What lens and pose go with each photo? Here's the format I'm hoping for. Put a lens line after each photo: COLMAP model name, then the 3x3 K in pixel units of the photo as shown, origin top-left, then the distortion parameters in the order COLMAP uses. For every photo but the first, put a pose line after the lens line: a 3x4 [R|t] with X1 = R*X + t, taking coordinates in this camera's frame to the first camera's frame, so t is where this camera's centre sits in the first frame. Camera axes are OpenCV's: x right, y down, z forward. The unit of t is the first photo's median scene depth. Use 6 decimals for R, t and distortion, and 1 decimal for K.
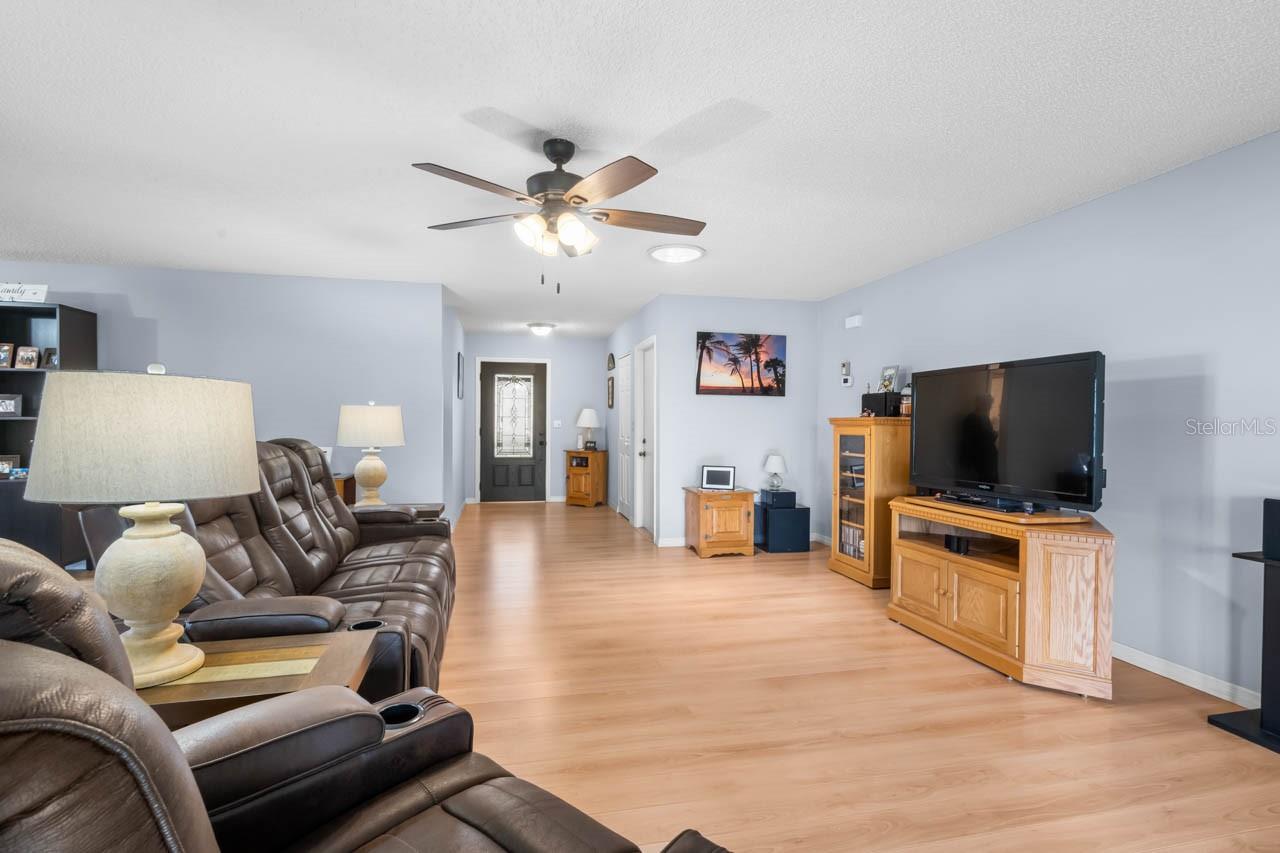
lens RADIAL K [[570.4, 0, 627.2], [0, 570.4, 426.6], [0, 0, 1]] dist [-0.001580, -0.000079]
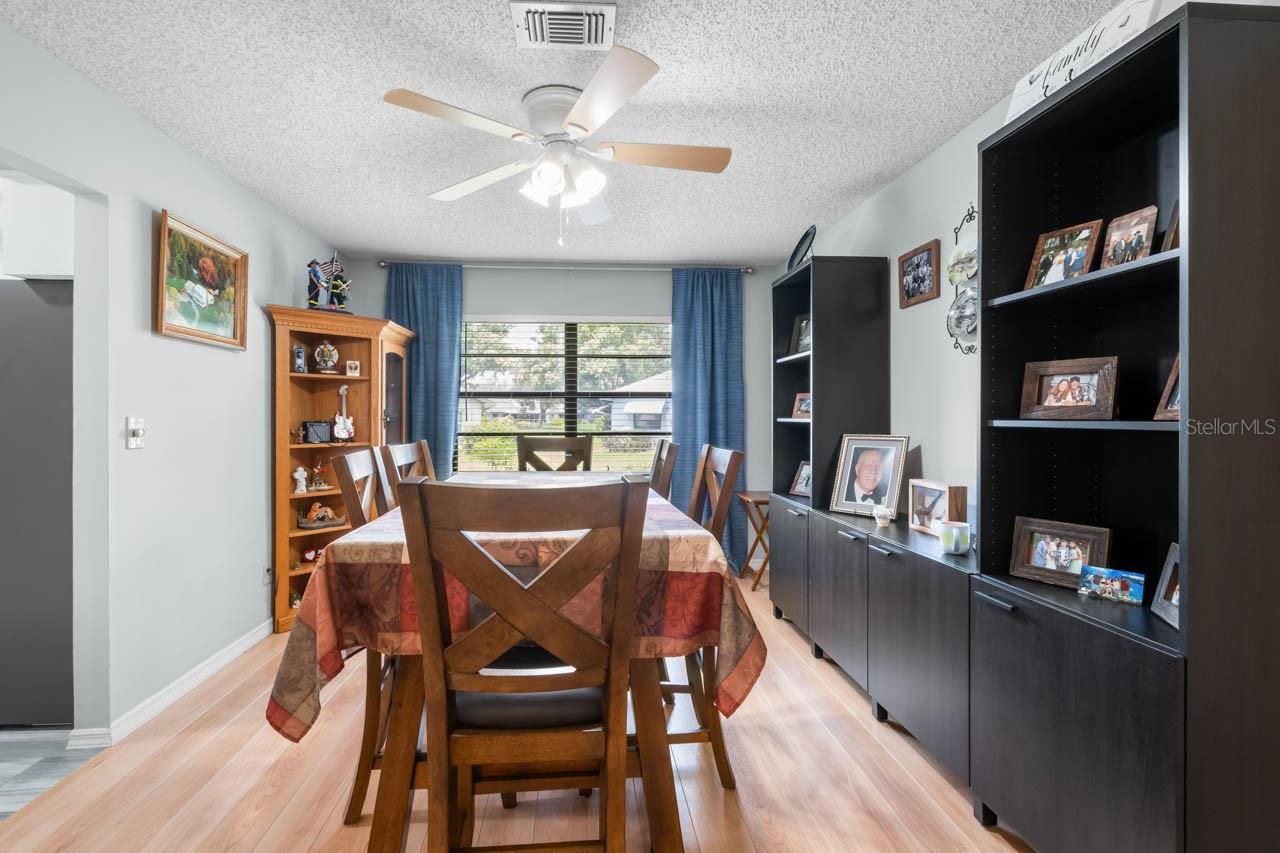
lens RADIAL K [[575.0, 0, 613.7], [0, 575.0, 417.0], [0, 0, 1]] dist [-0.001811, -0.000651]
pose [[-0.157699, -0.003924, -0.987479, -0.513381], [-0.012786, 0.999916, -0.001932, -0.011067], [0.987404, 0.012321, -0.157736, 0.577817]]
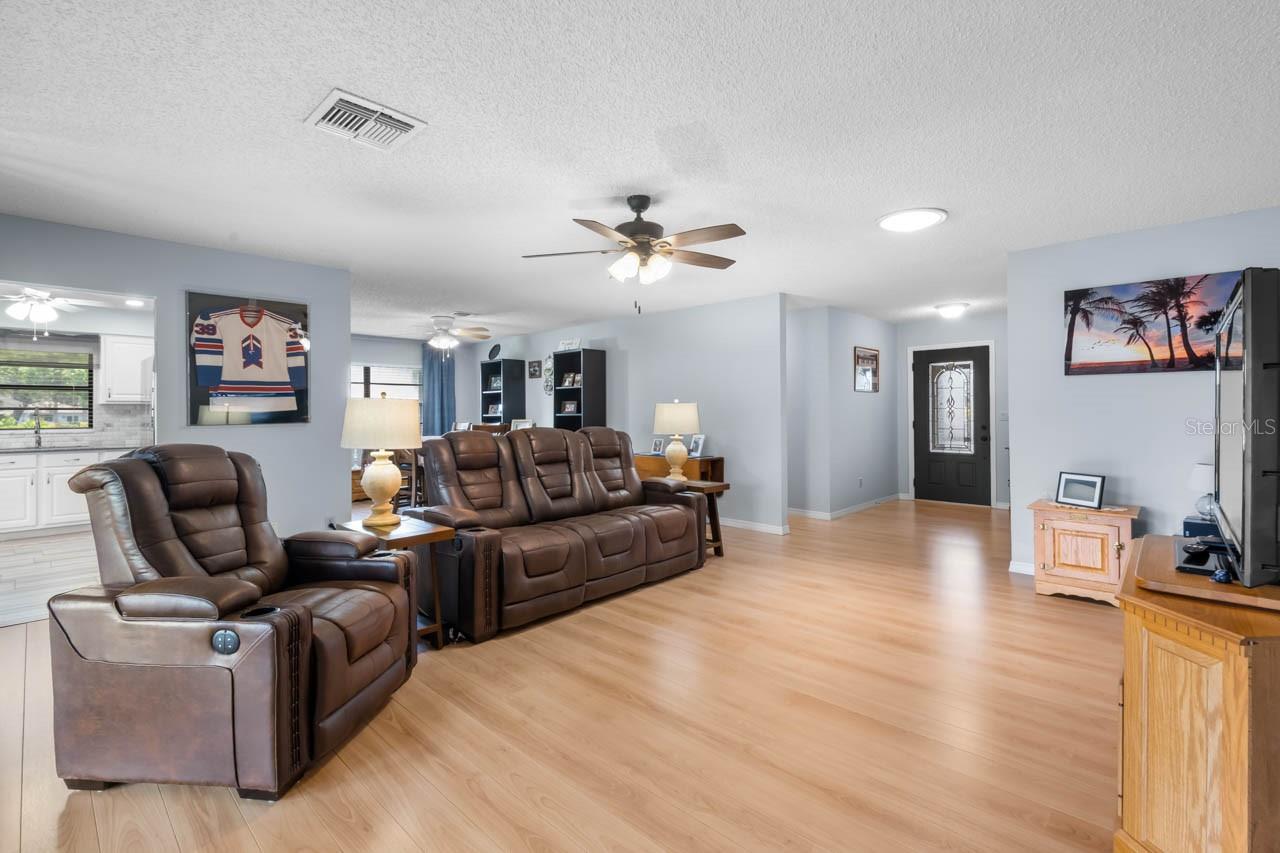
lens RADIAL K [[585.7, 0, 655.9], [0, 585.7, 400.5], [0, 0, 1]] dist [-0.004554, -0.001389]
pose [[0.572056, -0.027149, -0.819765, 0.432302], [0.000668, 0.999467, -0.032634, 0.000788], [0.820214, 0.018121, 0.571769, 0.126688]]
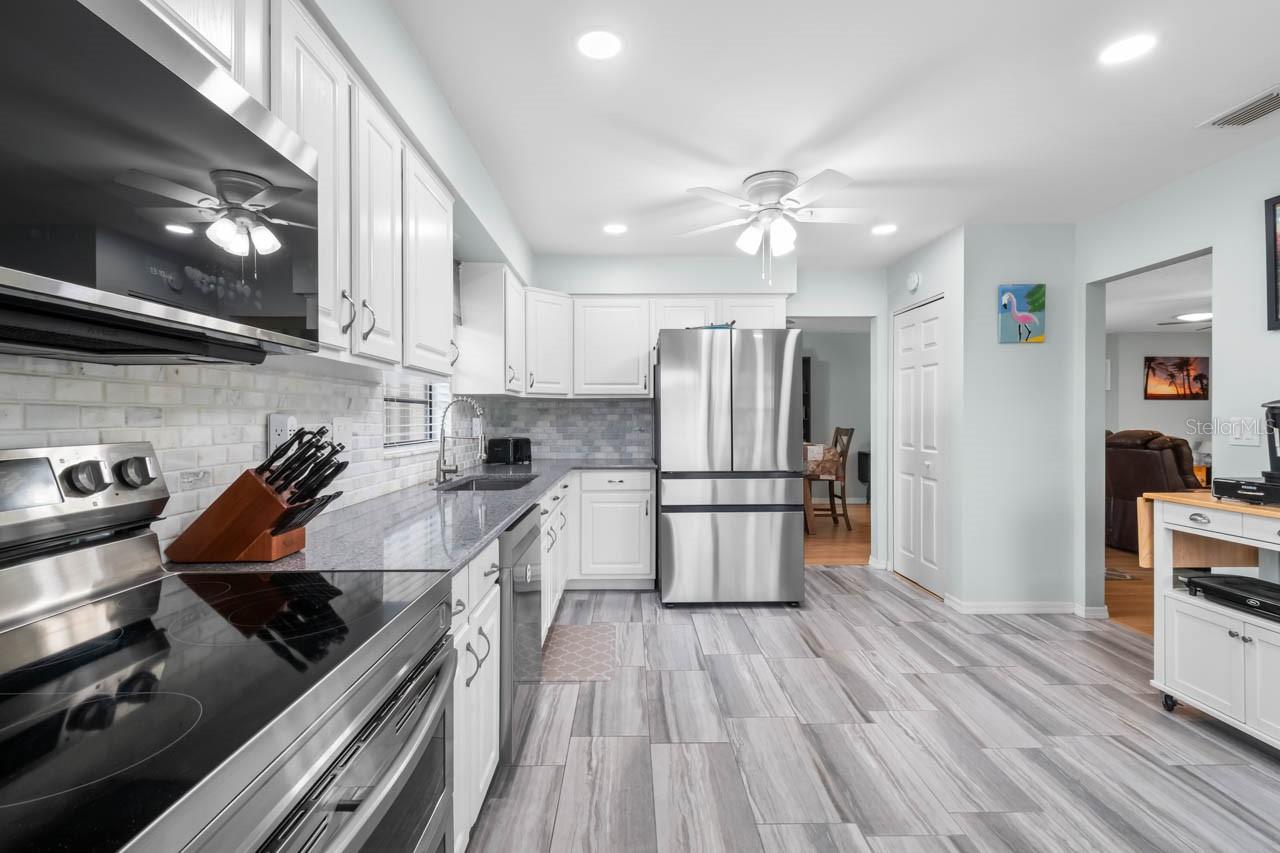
lens RADIAL K [[572.8, 0, 635.7], [0, 572.8, 417.3], [0, 0, 1]] dist [0.000146, -0.000187]
pose [[0.982891, -0.007653, -0.184031, -0.876390], [0.005019, 0.999878, -0.014776, 0.003477], [0.184121, 0.013599, 0.982809, -0.669351]]
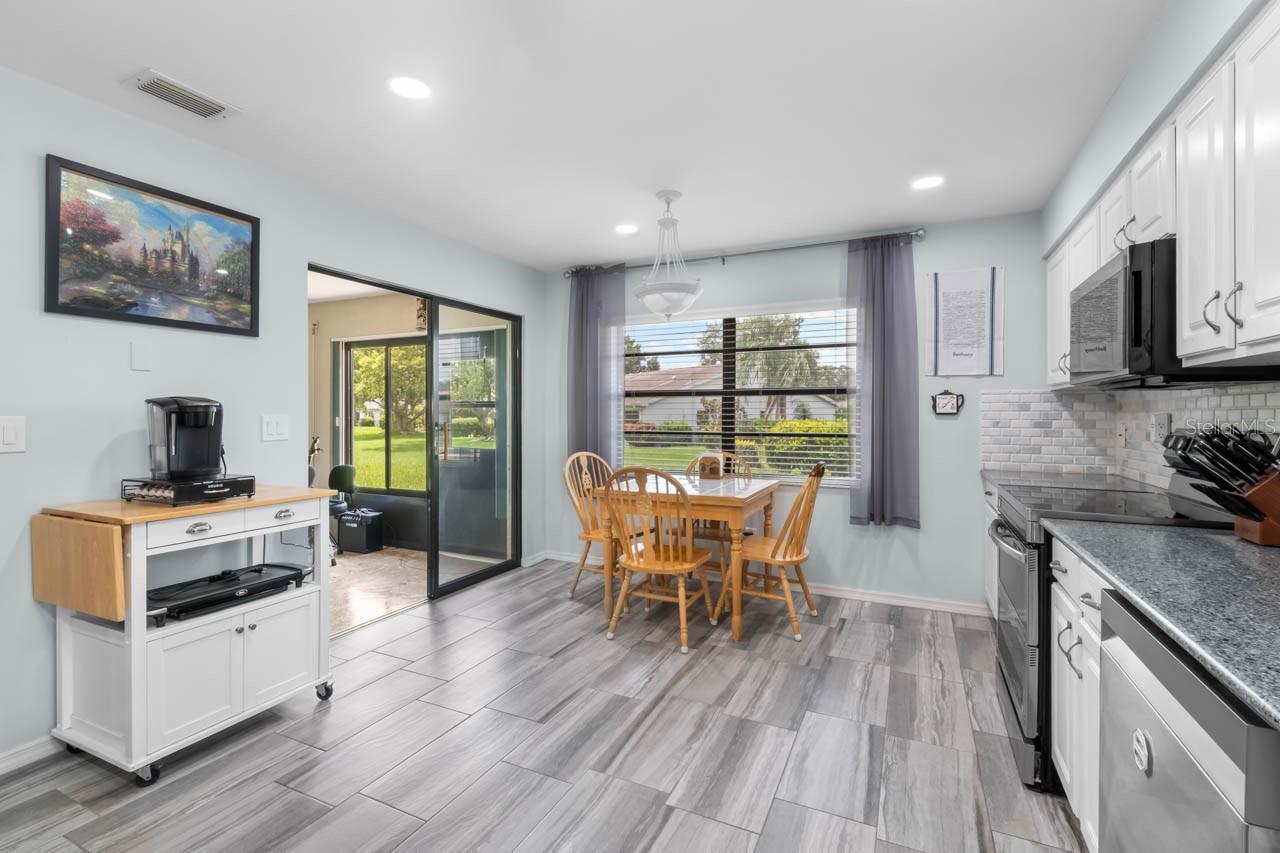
lens RADIAL K [[574.0, 0, 620.4], [0, 574.0, 419.3], [0, 0, 1]] dist [0.013739, -0.000056]
pose [[-0.783540, -0.011012, 0.621243, -0.996350], [0.002898, 0.999767, 0.021376, -0.005284], [-0.621334, 0.018550, -0.783326, -0.085084]]
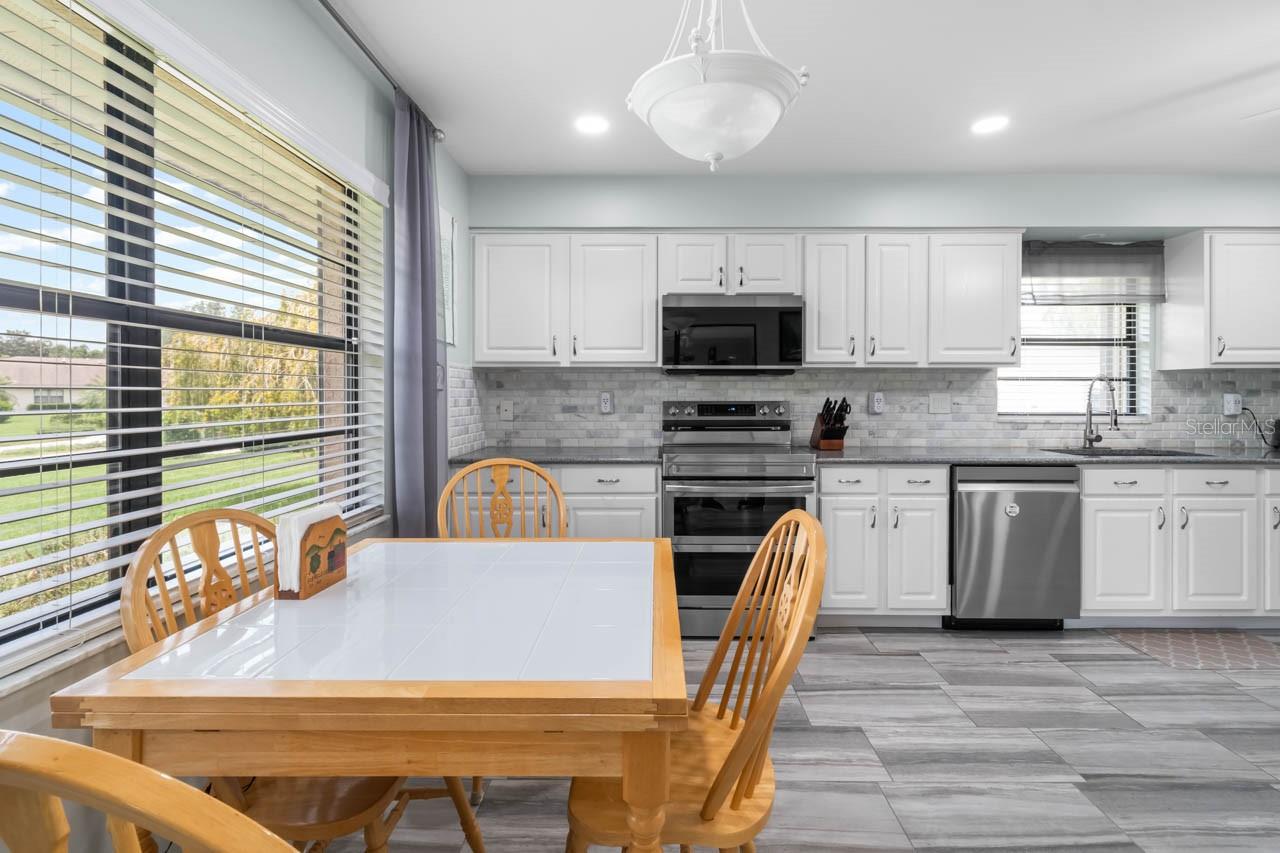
lens RADIAL K [[585.7, 0, 655.9], [0, 585.7, 400.5], [0, 0, 1]] dist [-0.004554, -0.001389]
pose [[-0.201396, 0.003246, -0.979505, -0.457265], [-0.015582, 0.999857, 0.006517, 0.005682], [0.979386, 0.016576, -0.201316, -0.518883]]
